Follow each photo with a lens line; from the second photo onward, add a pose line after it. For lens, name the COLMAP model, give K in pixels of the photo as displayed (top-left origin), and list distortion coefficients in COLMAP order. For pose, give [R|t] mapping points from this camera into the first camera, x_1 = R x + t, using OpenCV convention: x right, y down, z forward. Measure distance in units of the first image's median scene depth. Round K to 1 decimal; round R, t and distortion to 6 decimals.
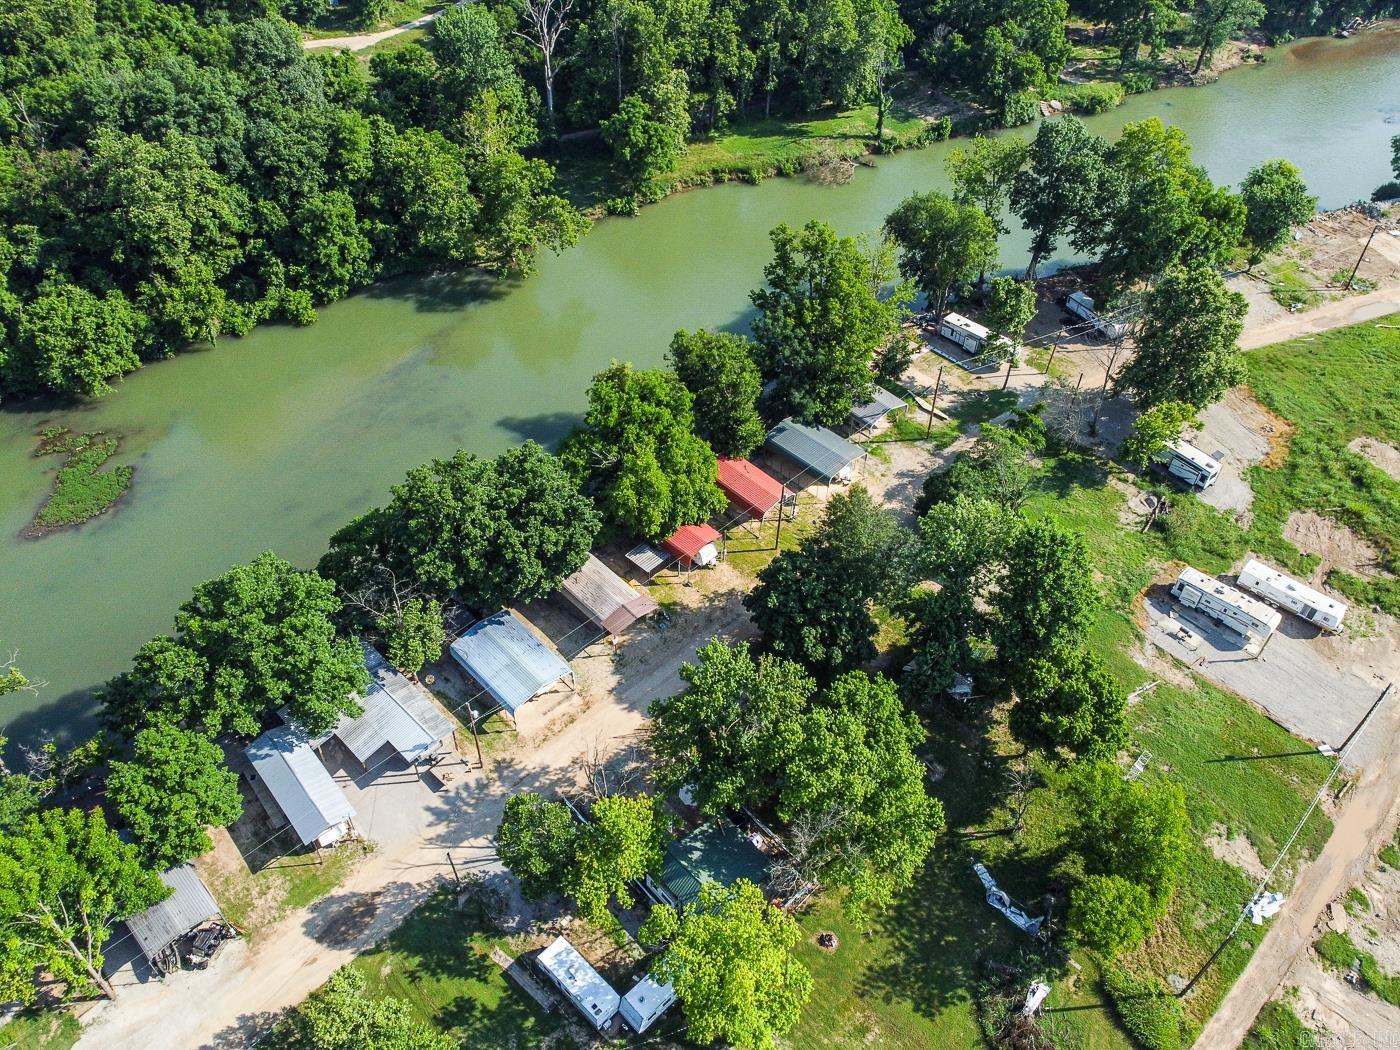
lens RADIAL K [[1047.6, 0, 700.0], [0, 1047.6, 537.5], [0, 0, 1]] dist [0.014088, -0.007562]
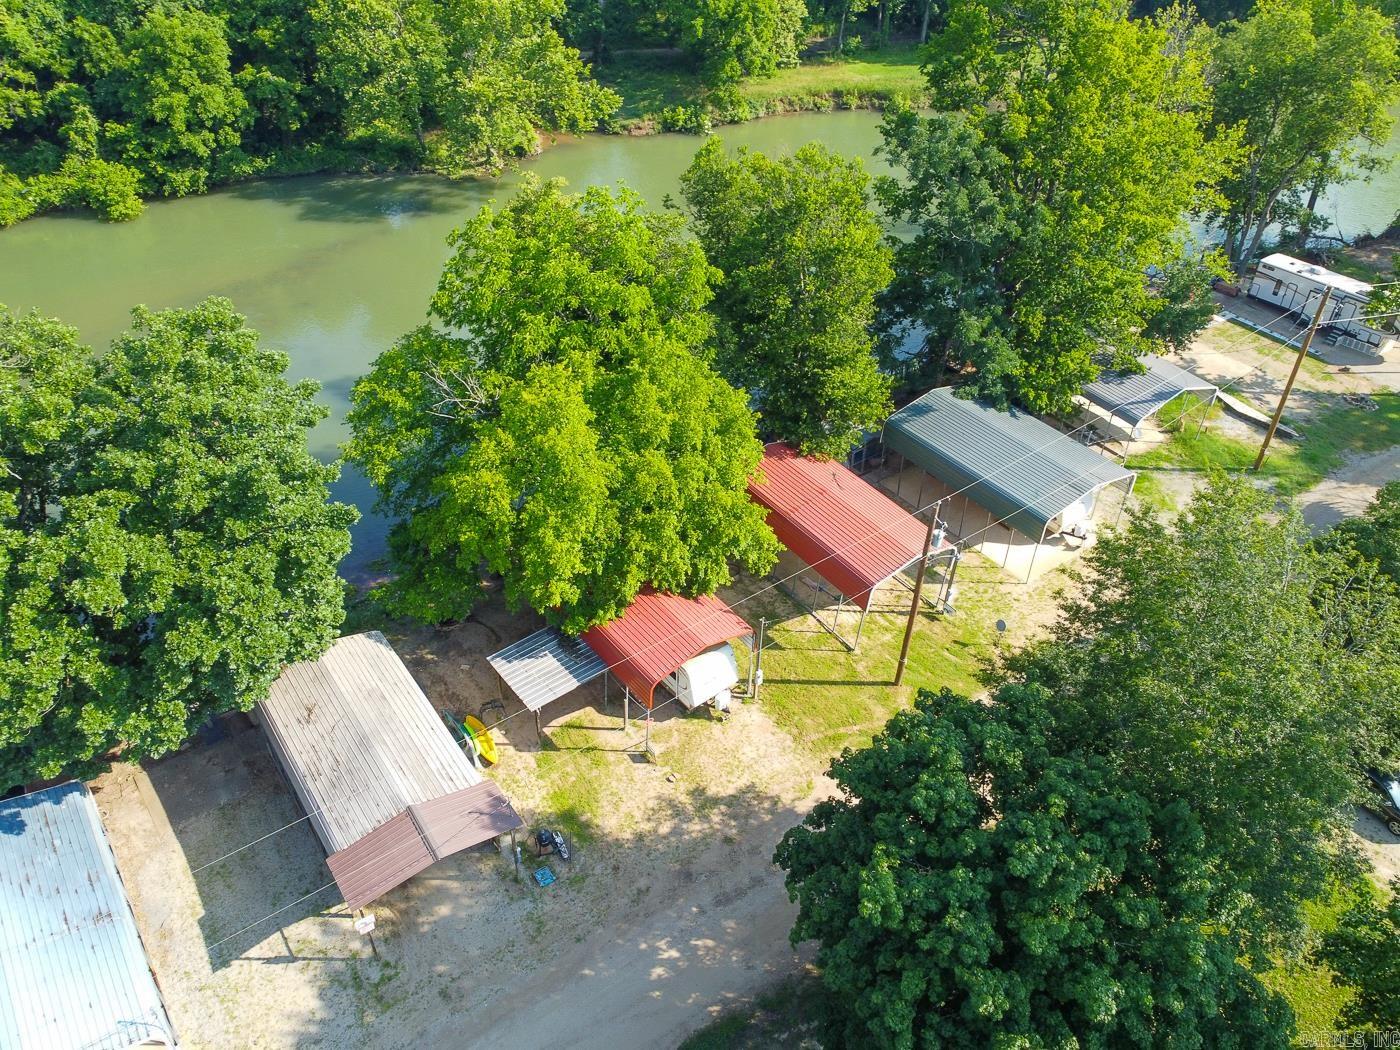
lens RADIAL K [[1055.3, 0, 701.5], [0, 1055.3, 522.4], [0, 0, 1]] dist [0.006368, -0.003645]
pose [[0.990465, 0.089881, -0.104408, 0.036675], [-0.102483, 0.987179, -0.122376, 0.007079], [0.092070, 0.131909, 0.986977, 0.596002]]
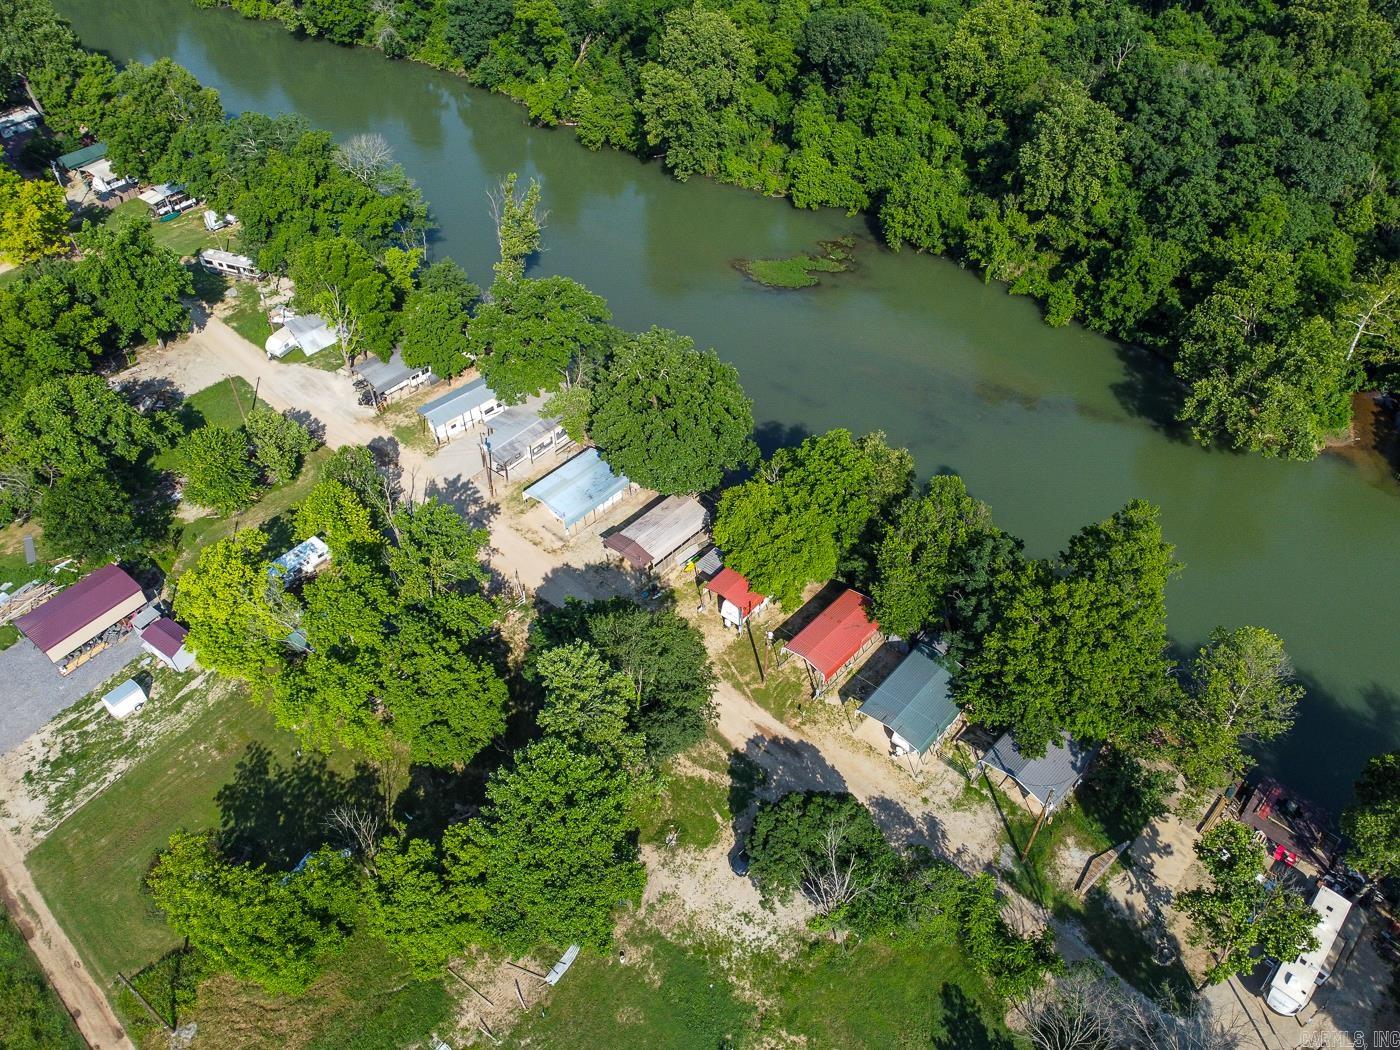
lens RADIAL K [[1047.6, 0, 700.0], [0, 1047.6, 537.5], [0, 0, 1]] dist [0.014088, -0.007562]
pose [[0.057374, 0.688523, -0.722941, 0.610975], [-0.698056, 0.545364, 0.464001, -0.418572], [0.713741, 0.478031, 0.511917, 0.445080]]
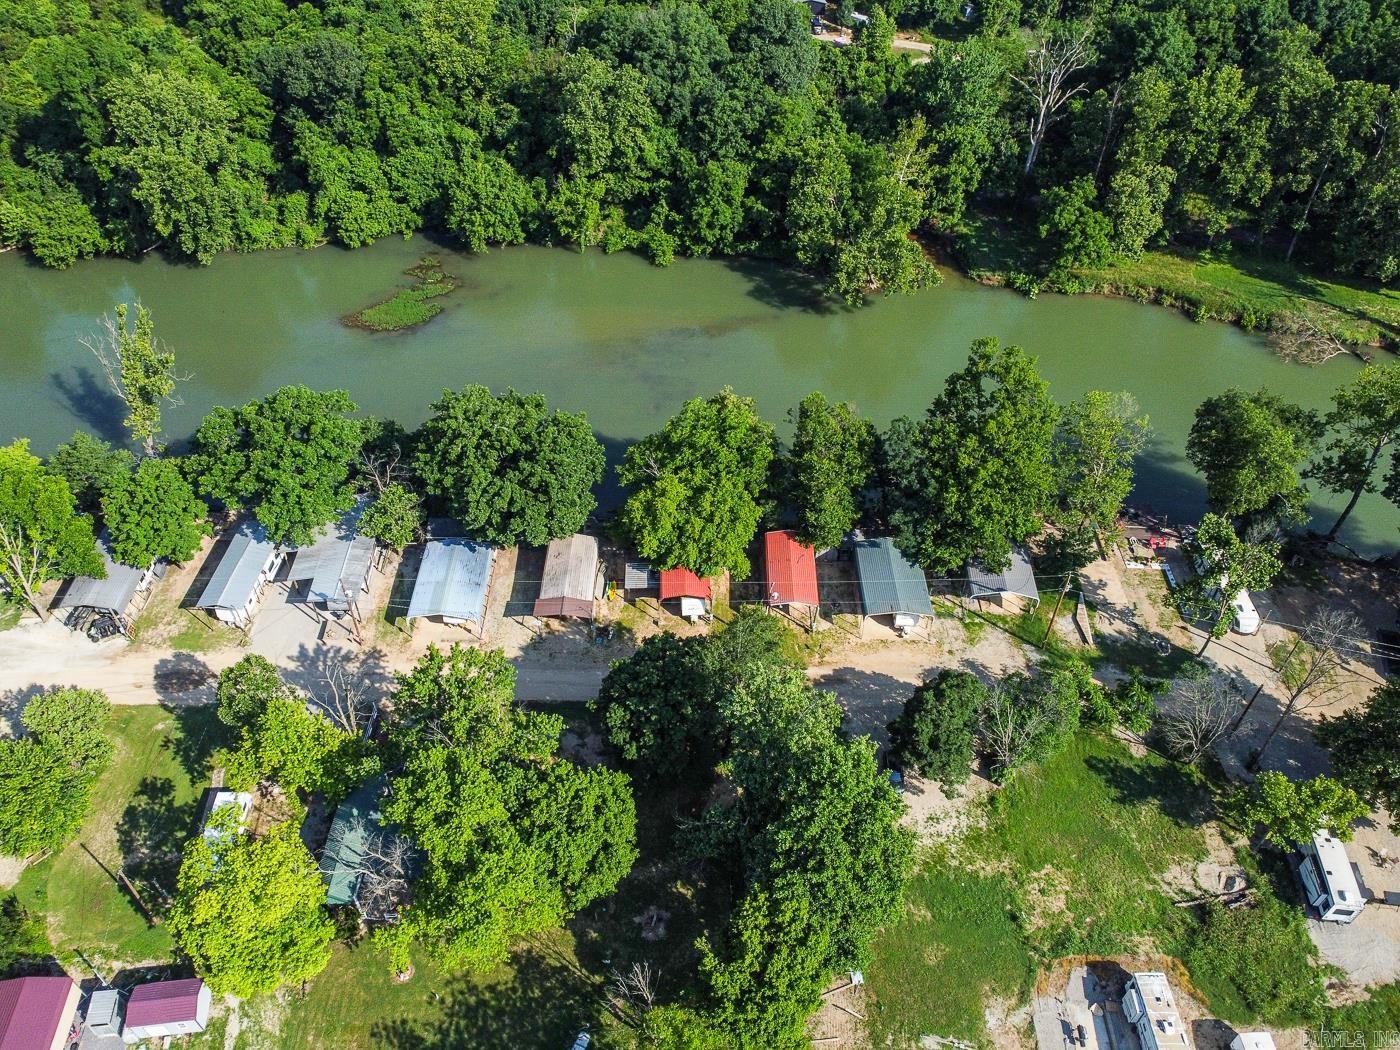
lens RADIAL K [[1047.6, 0, 700.0], [0, 1047.6, 537.5], [0, 0, 1]] dist [0.014088, -0.007562]
pose [[0.714406, 0.487514, -0.501951, 0.435225], [-0.496355, 0.858697, 0.127557, -0.155330], [0.493209, 0.158018, 0.855438, 0.176383]]
